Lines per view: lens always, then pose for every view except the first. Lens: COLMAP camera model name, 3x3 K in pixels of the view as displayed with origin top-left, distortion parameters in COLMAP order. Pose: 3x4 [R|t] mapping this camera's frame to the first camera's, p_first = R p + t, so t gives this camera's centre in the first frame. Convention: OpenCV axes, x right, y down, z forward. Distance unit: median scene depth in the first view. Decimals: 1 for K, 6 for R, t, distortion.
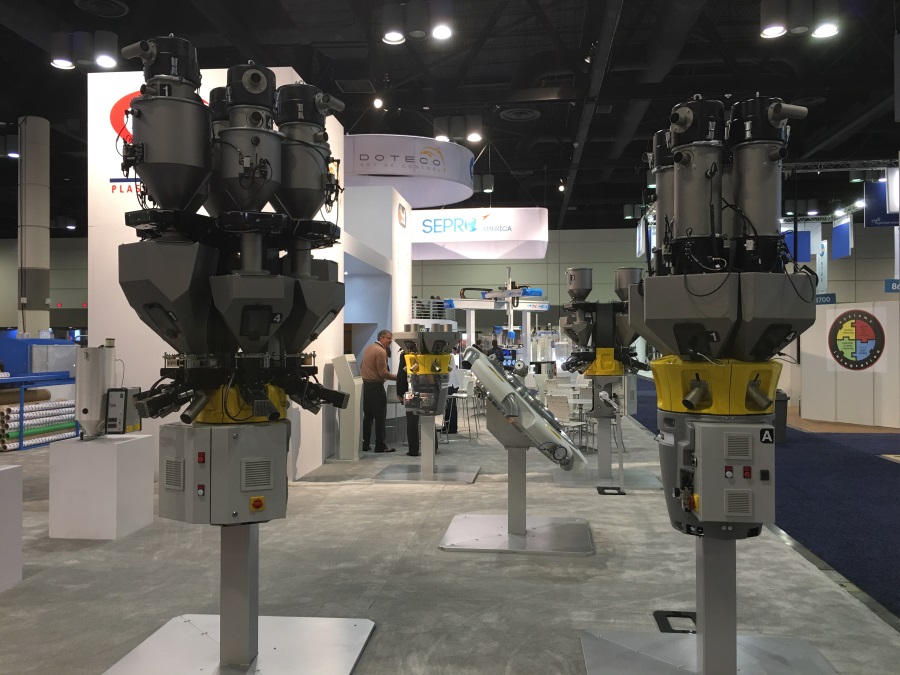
lens RADIAL K [[764.8, 0, 446.9], [0, 764.8, 332.2], [0, 0, 1]] dist [0.076537, -0.096840]
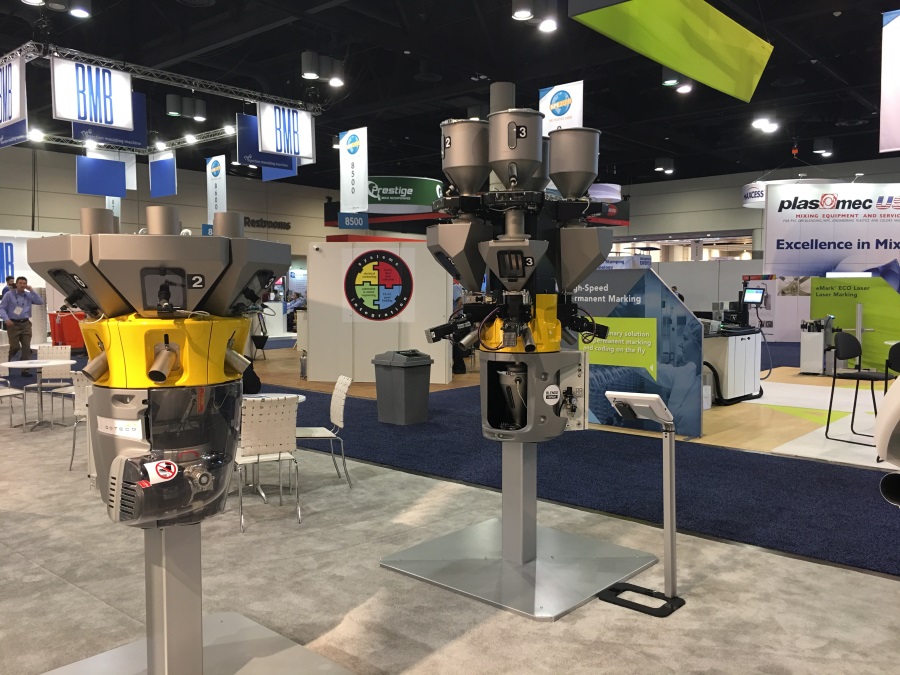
lens RADIAL K [[764.8, 0, 446.9], [0, 764.8, 332.2], [0, 0, 1]] dist [0.076537, -0.096840]
pose [[0.569496, -0.041636, 0.820939, -0.125574], [-0.014045, 0.998078, 0.060363, 0.009495], [-0.821874, -0.045907, 0.567816, 0.449206]]
